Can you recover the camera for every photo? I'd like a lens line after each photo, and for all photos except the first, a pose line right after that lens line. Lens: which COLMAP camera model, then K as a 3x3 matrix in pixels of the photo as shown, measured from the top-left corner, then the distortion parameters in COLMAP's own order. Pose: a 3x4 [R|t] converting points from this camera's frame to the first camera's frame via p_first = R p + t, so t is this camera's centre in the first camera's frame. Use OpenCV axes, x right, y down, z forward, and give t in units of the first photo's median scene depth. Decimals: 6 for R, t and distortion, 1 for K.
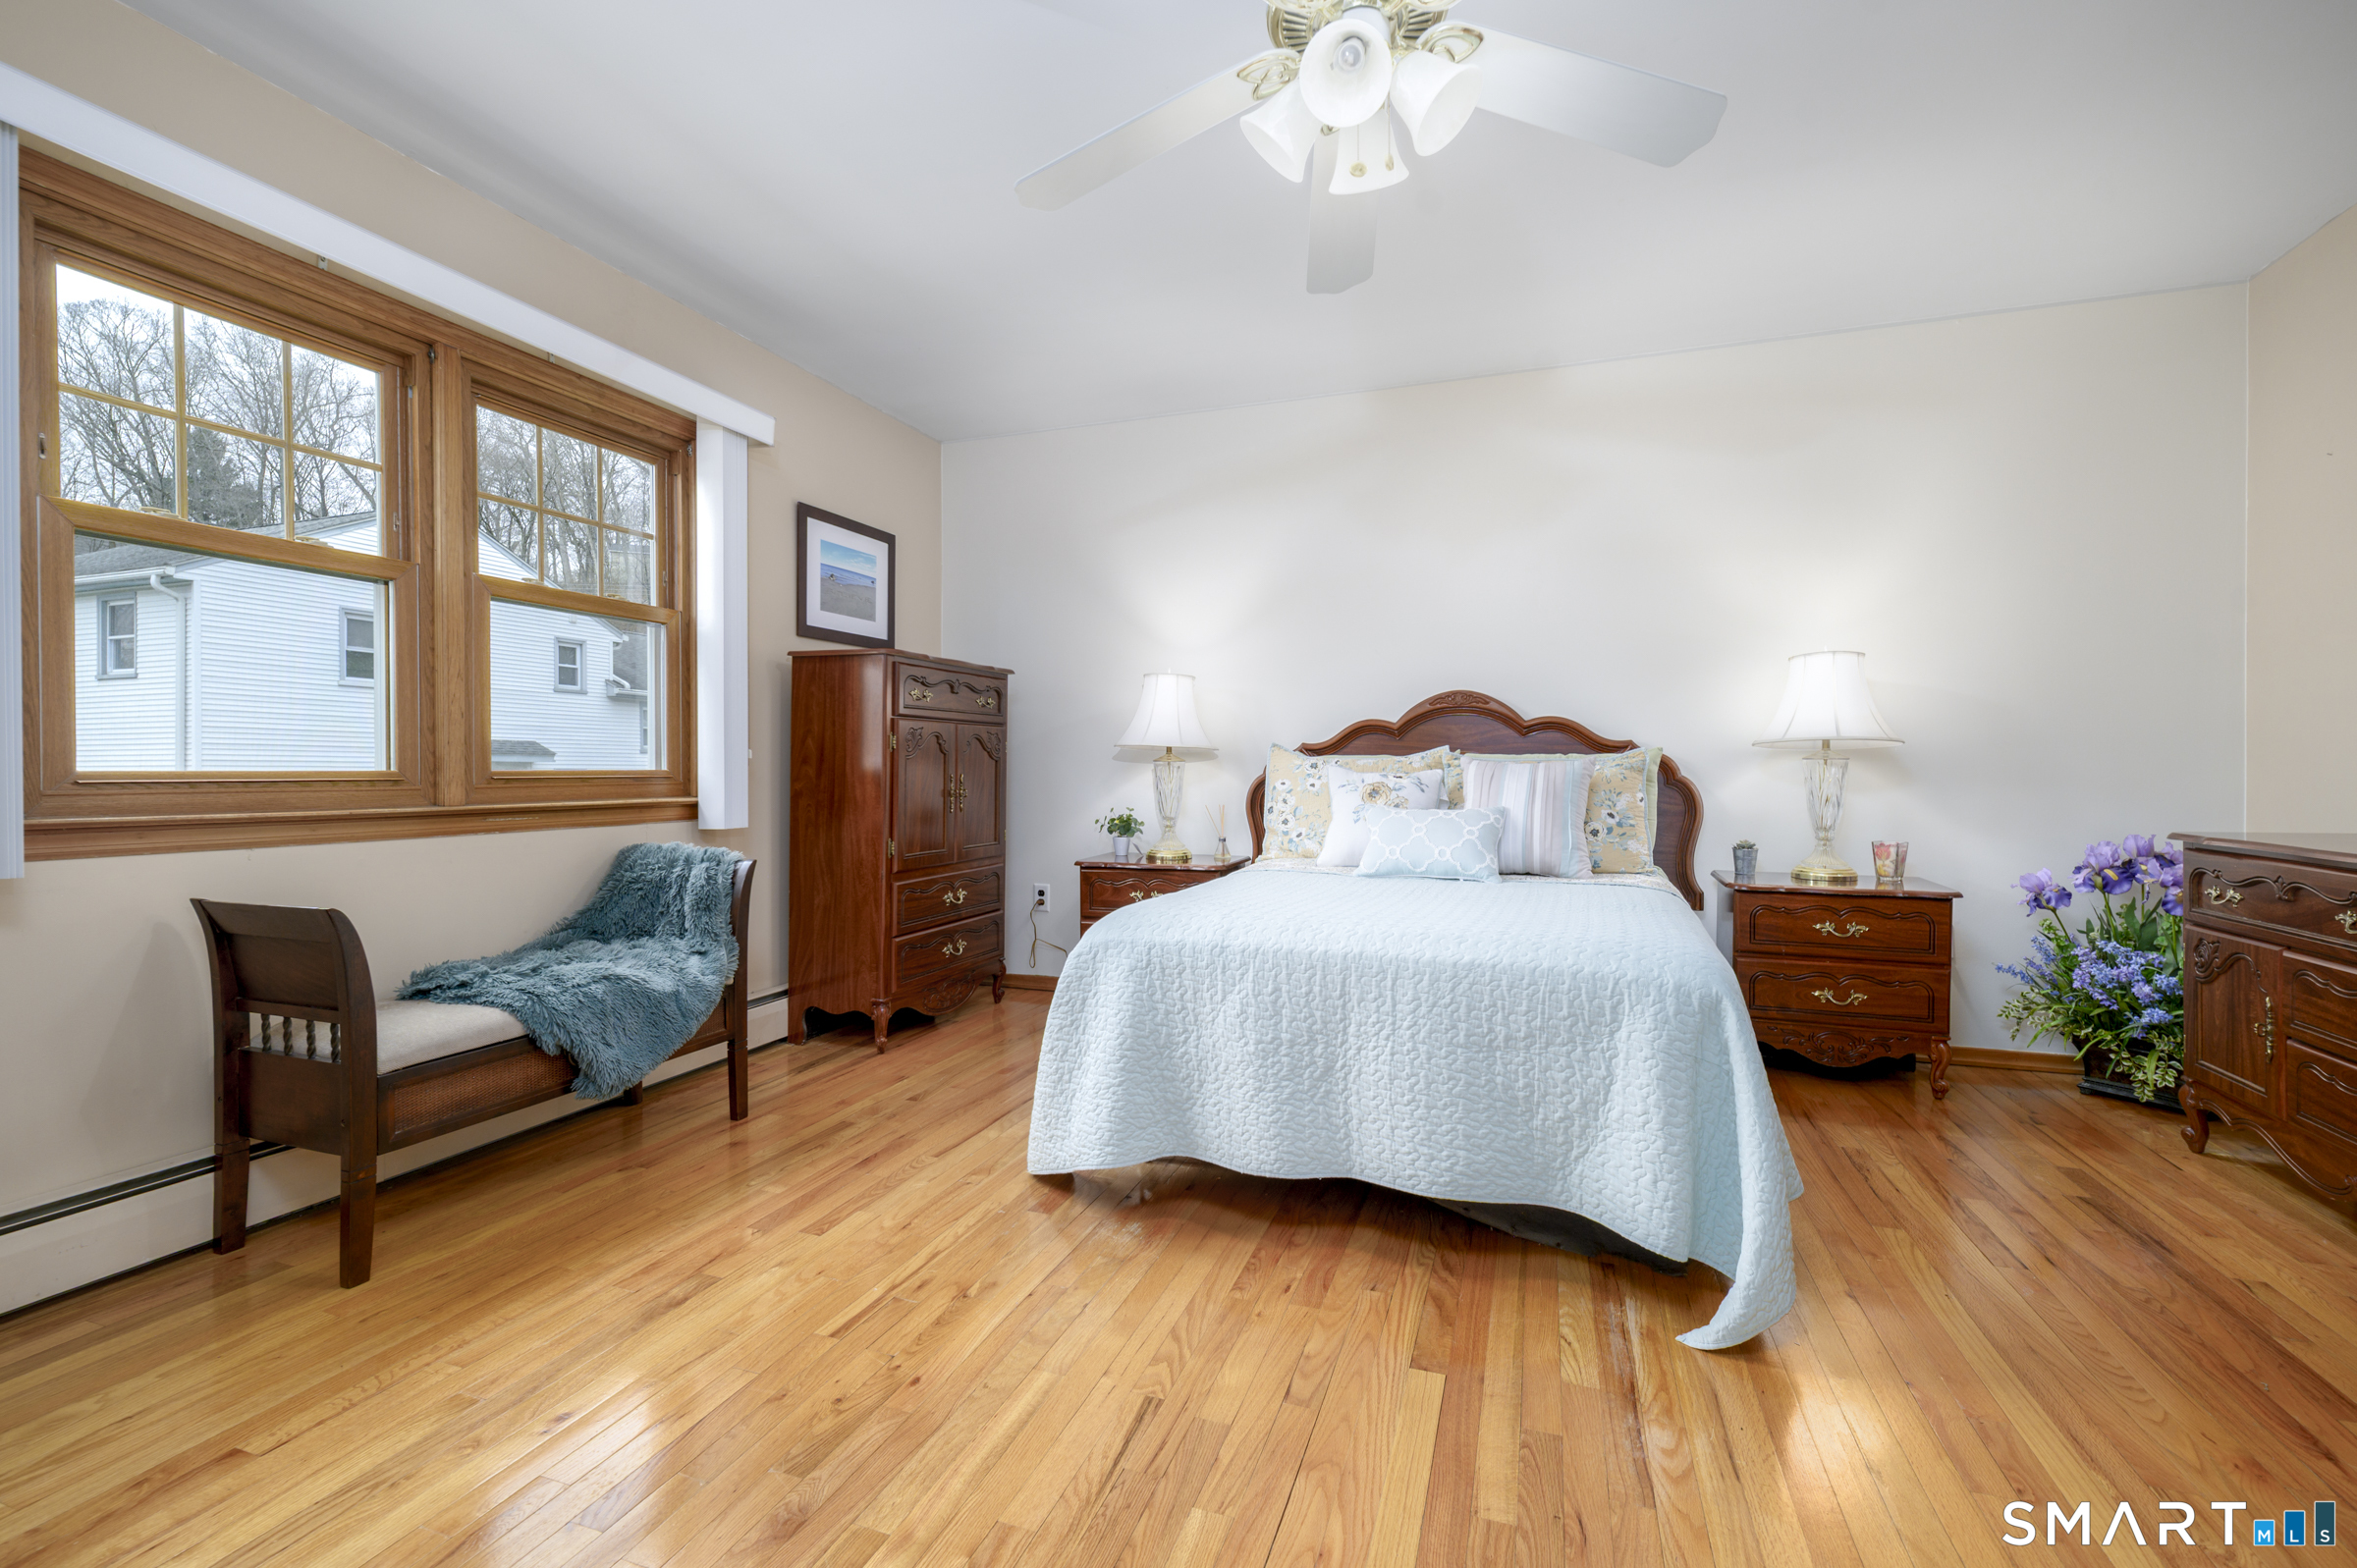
lens RADIAL K [[1029.3, 0, 1178.5], [0, 1029.3, 784.0], [0, 0, 1]] dist [-0.002180, -0.000370]
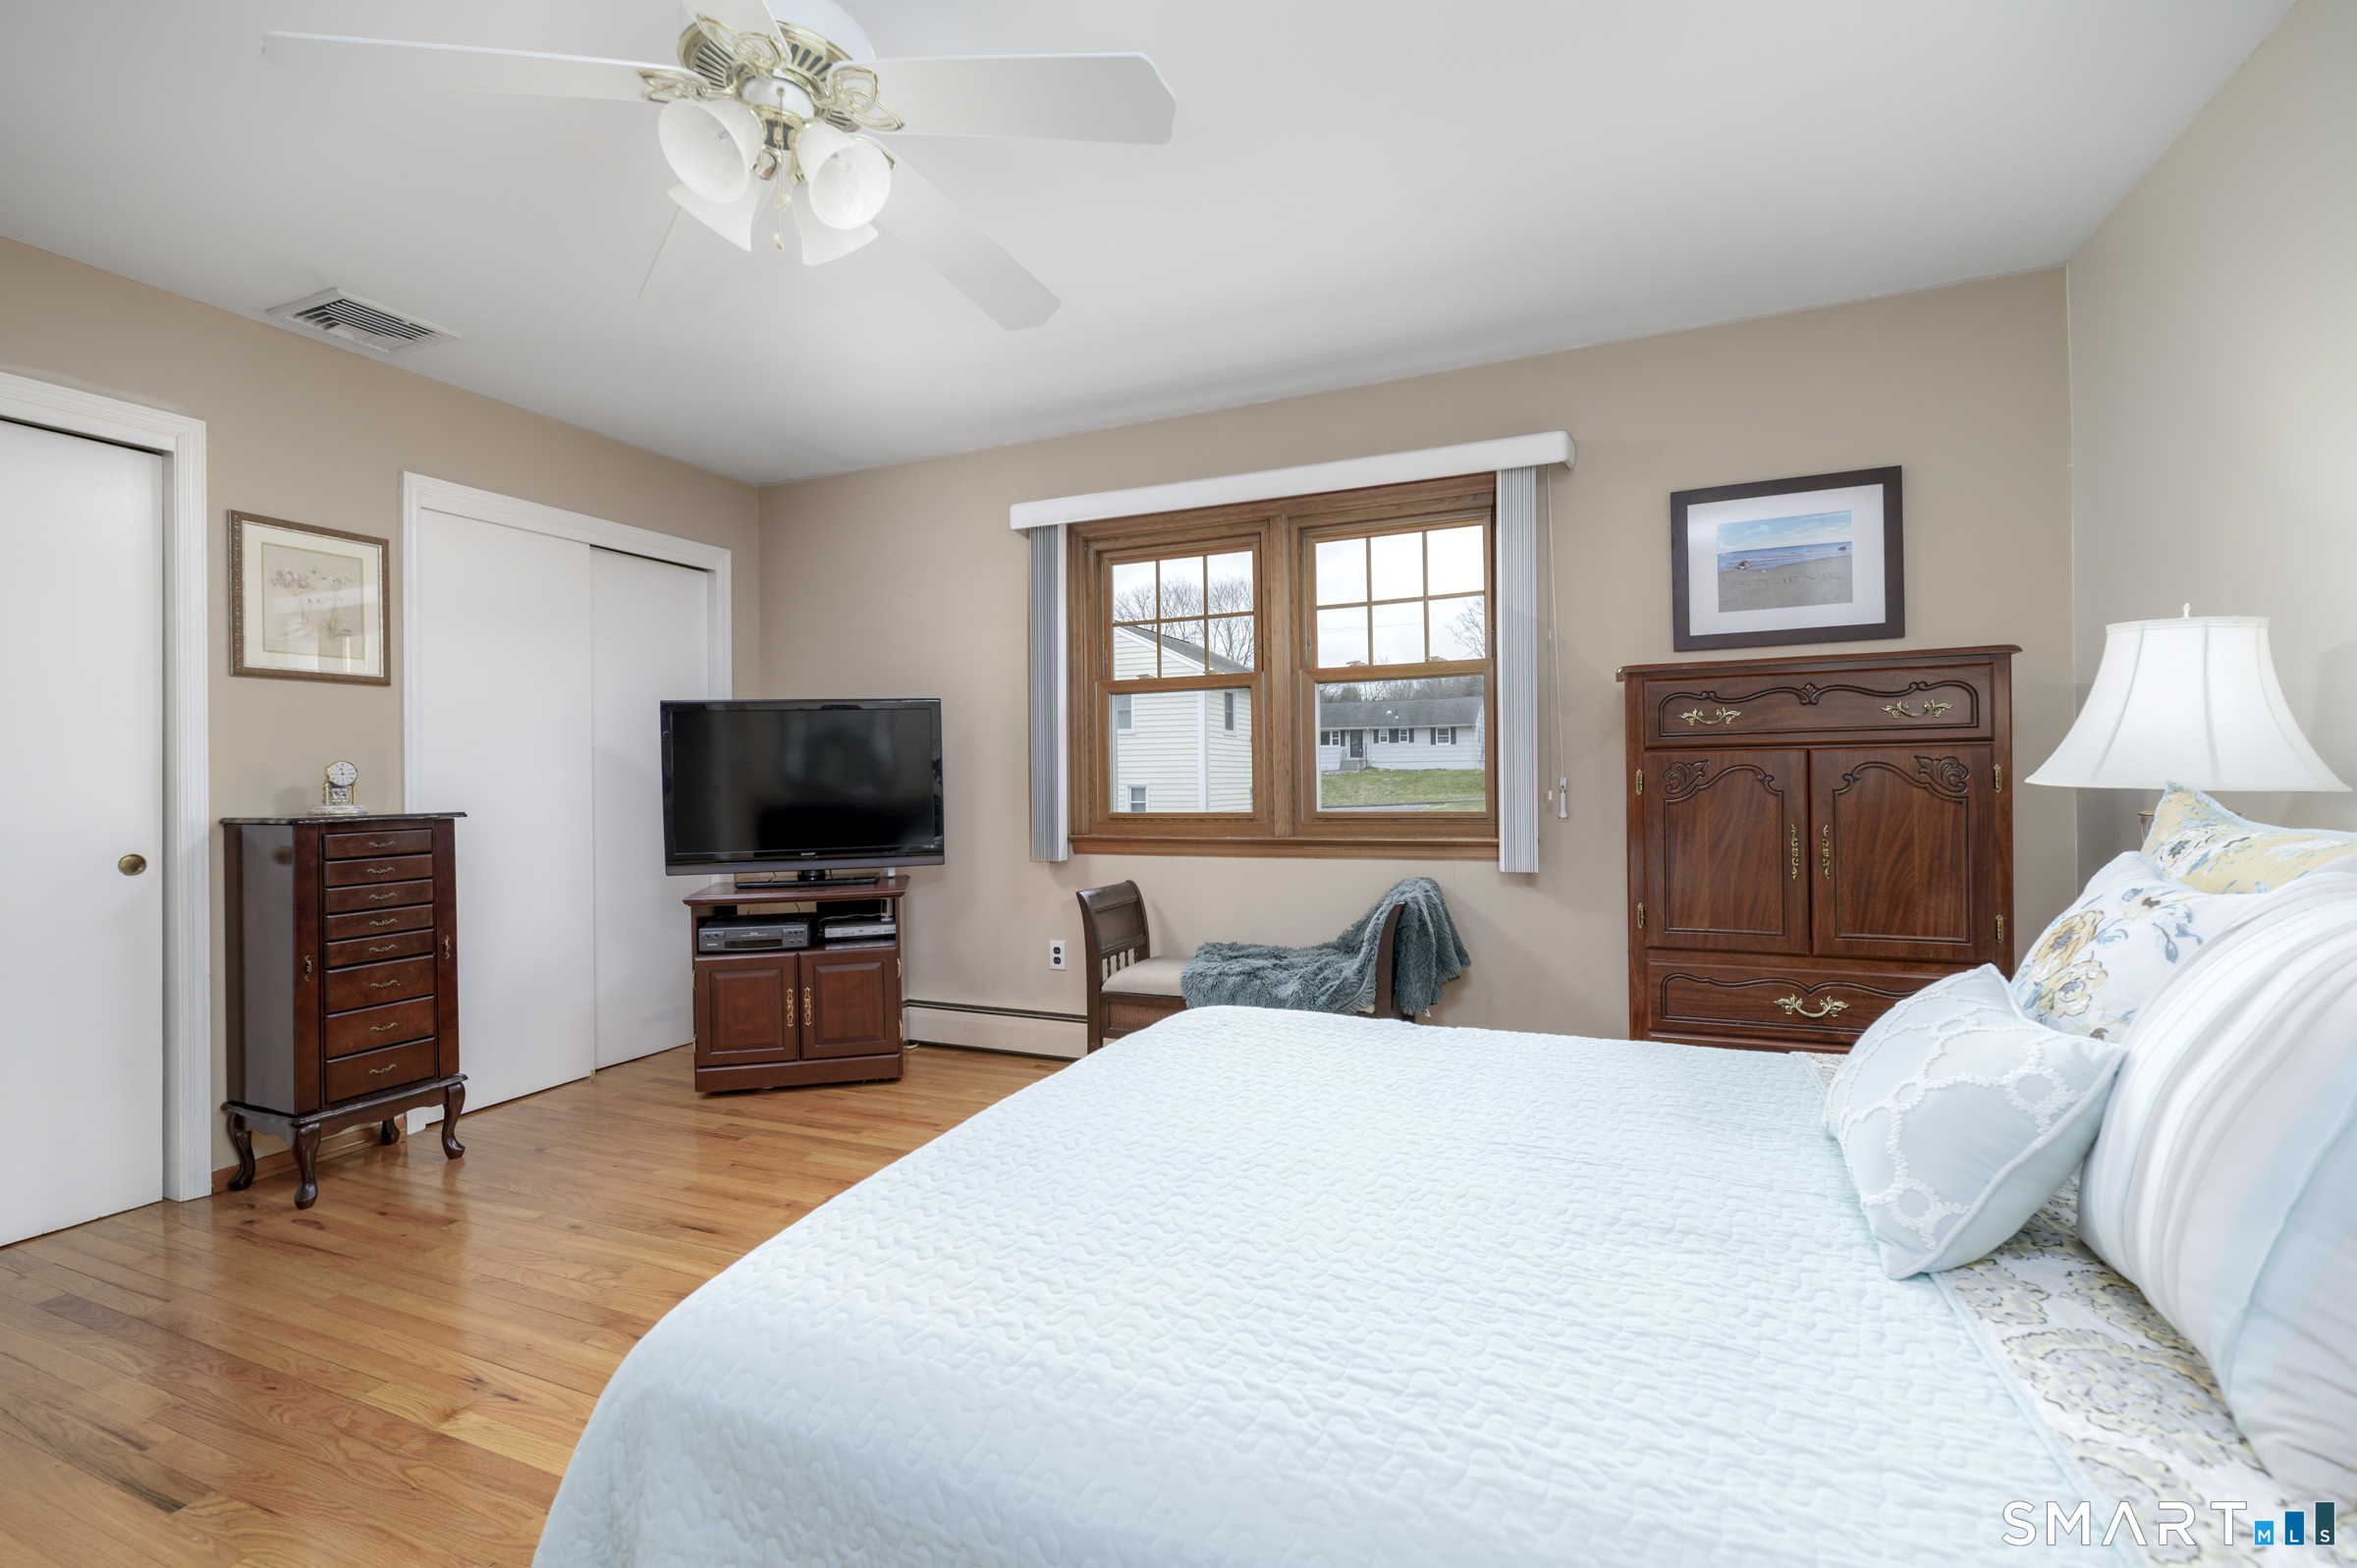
lens RADIAL K [[1029.3, 0, 1178.5], [0, 1029.3, 784.0], [0, 0, 1]] dist [-0.002180, -0.000370]
pose [[-0.070544, -0.001689, -0.997507, 0.695602], [-0.001361, 0.999998, -0.001597, -0.047698], [0.997508, 0.001245, -0.070546, 0.923245]]
